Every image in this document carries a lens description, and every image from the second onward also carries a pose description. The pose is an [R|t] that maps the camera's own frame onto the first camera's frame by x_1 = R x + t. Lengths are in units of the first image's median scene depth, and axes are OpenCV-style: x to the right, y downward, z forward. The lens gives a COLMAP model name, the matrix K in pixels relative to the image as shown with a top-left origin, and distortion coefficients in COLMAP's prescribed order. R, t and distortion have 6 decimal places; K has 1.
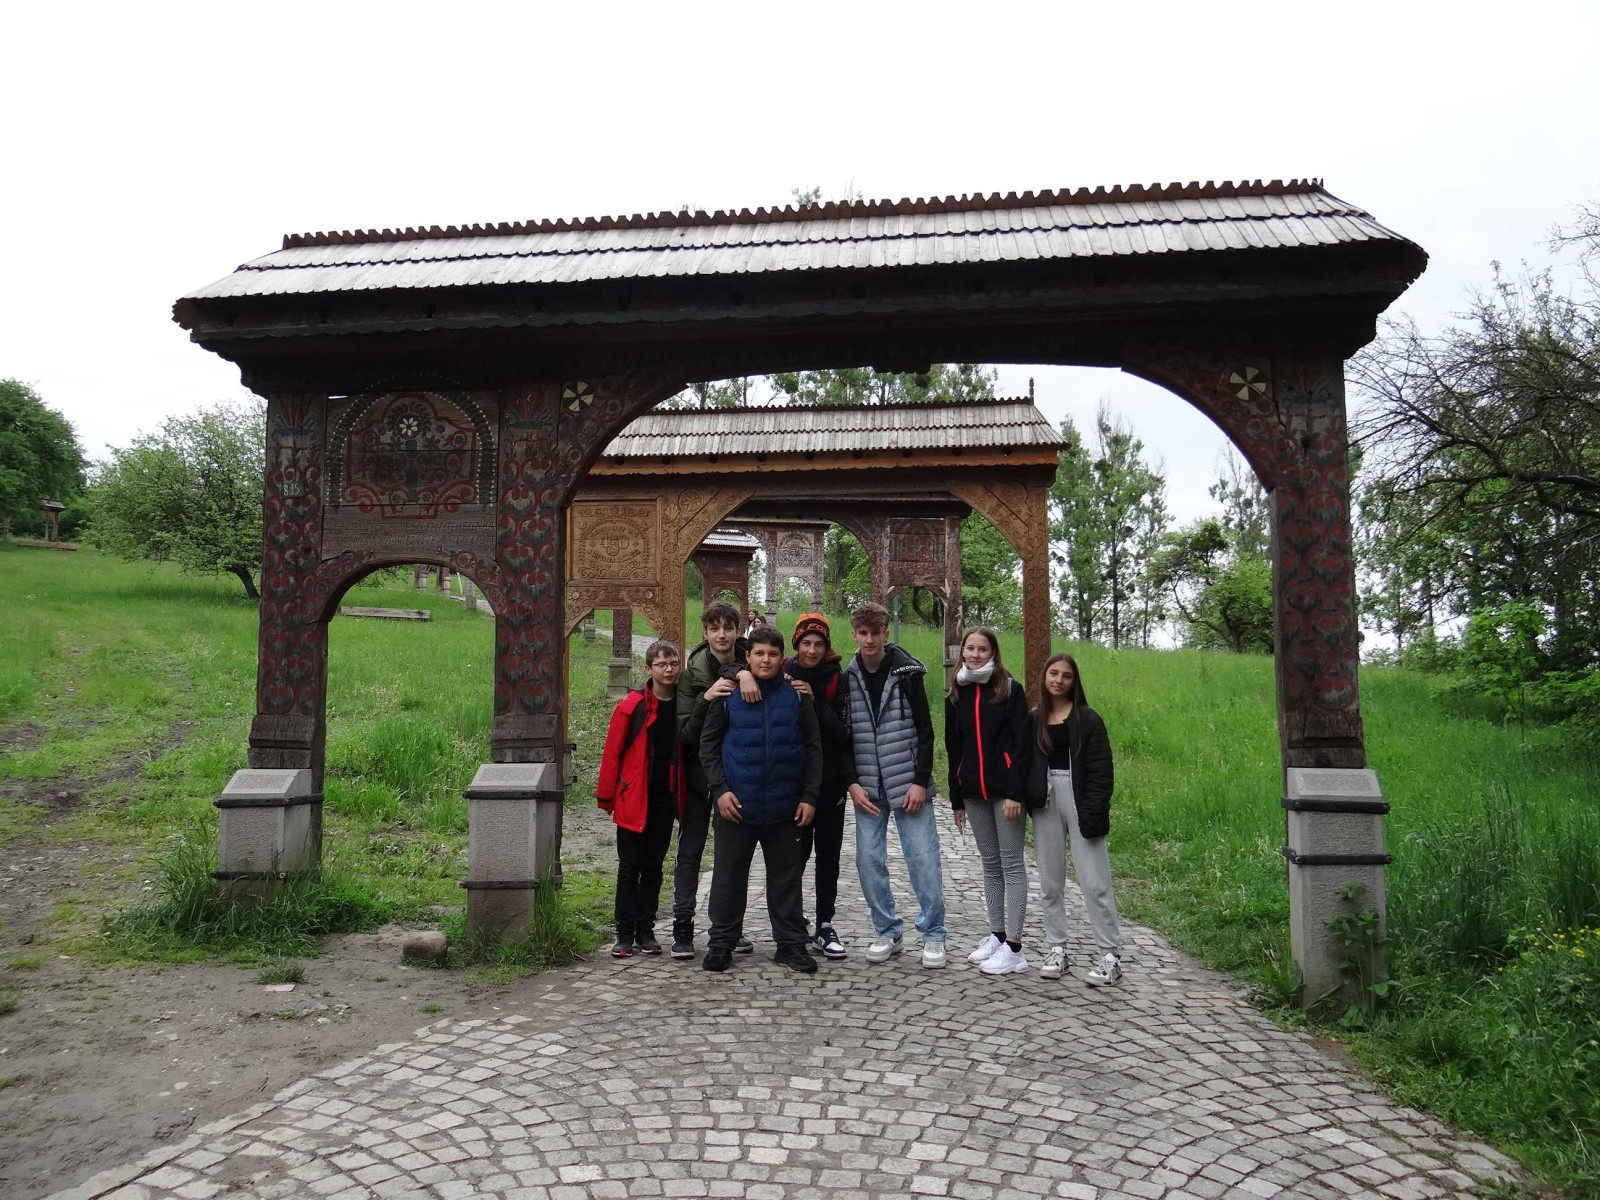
lens RADIAL K [[1281.4, 0, 779.9], [0, 1281.4, 613.5], [0, 0, 1]] dist [-0.012234, -0.008179]
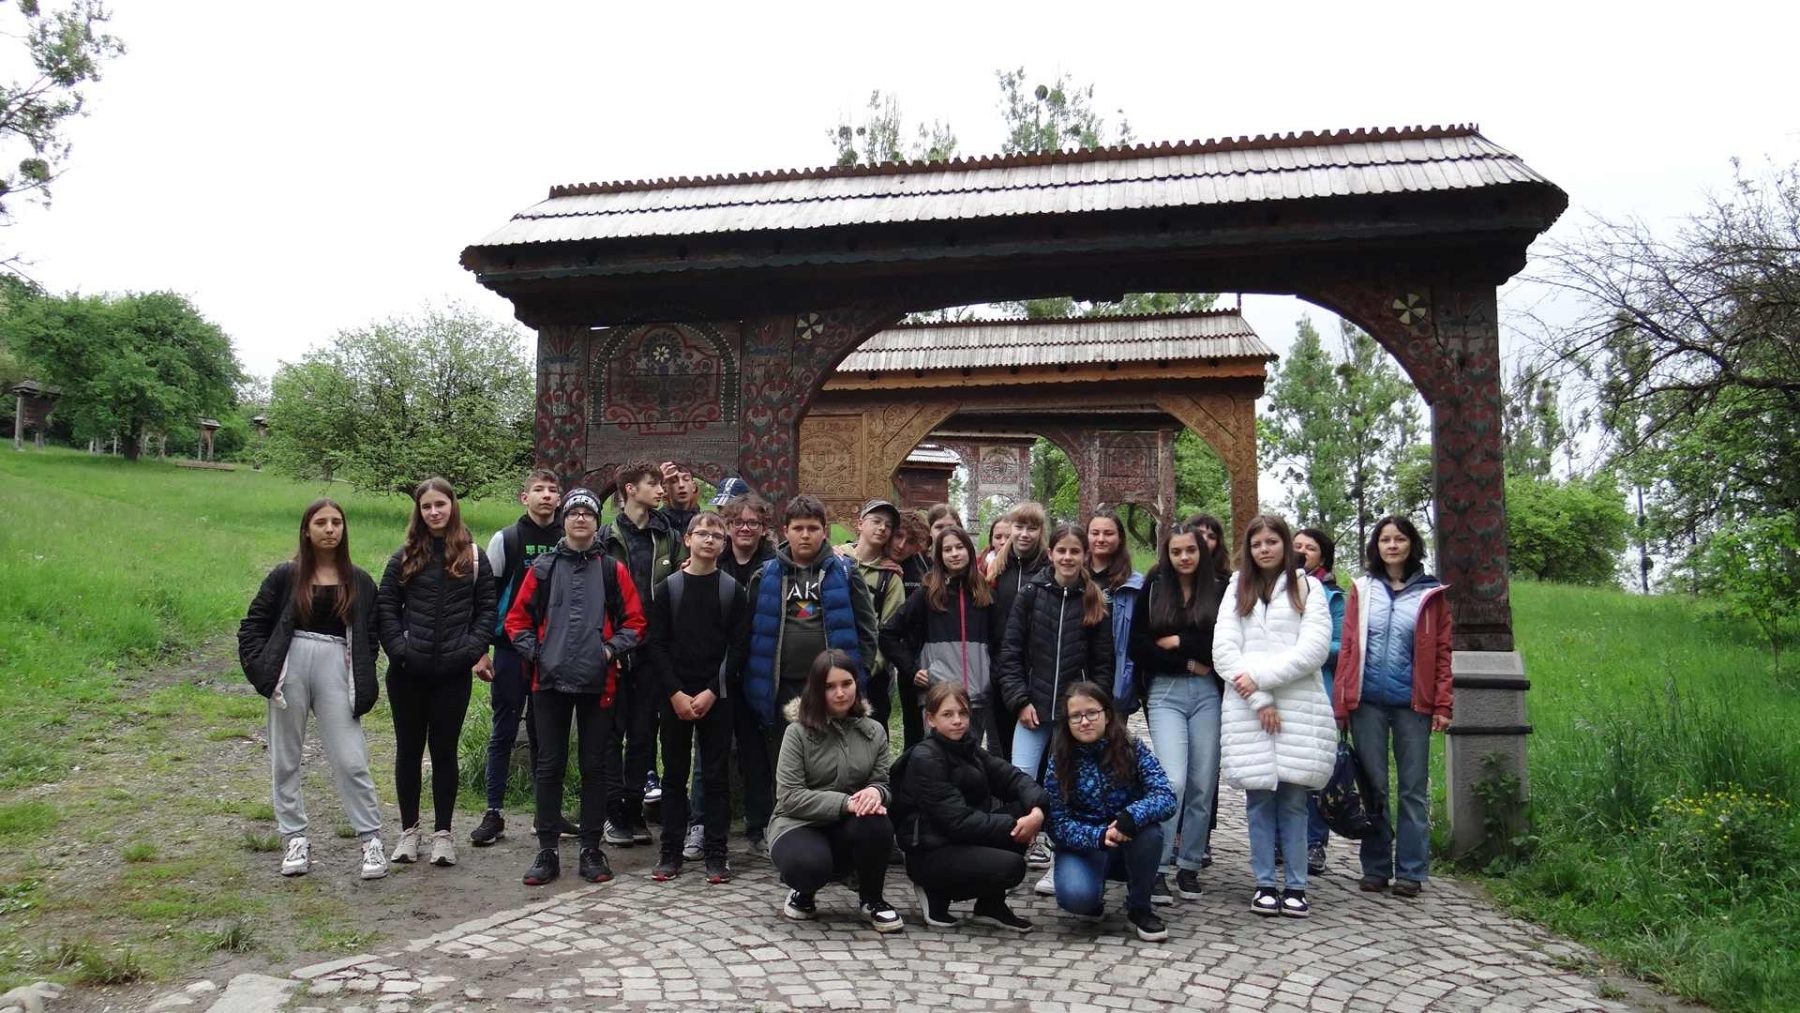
lens RADIAL K [[1448.9, 0, 893.5], [0, 1448.9, 522.8], [0, 0, 1]] dist [-0.014631, -0.007102]
pose [[0.998190, -0.003138, -0.060055, -0.007726], [0.002428, 0.999926, -0.011902, 0.019961], [0.060088, 0.011734, 0.998124, -0.272363]]
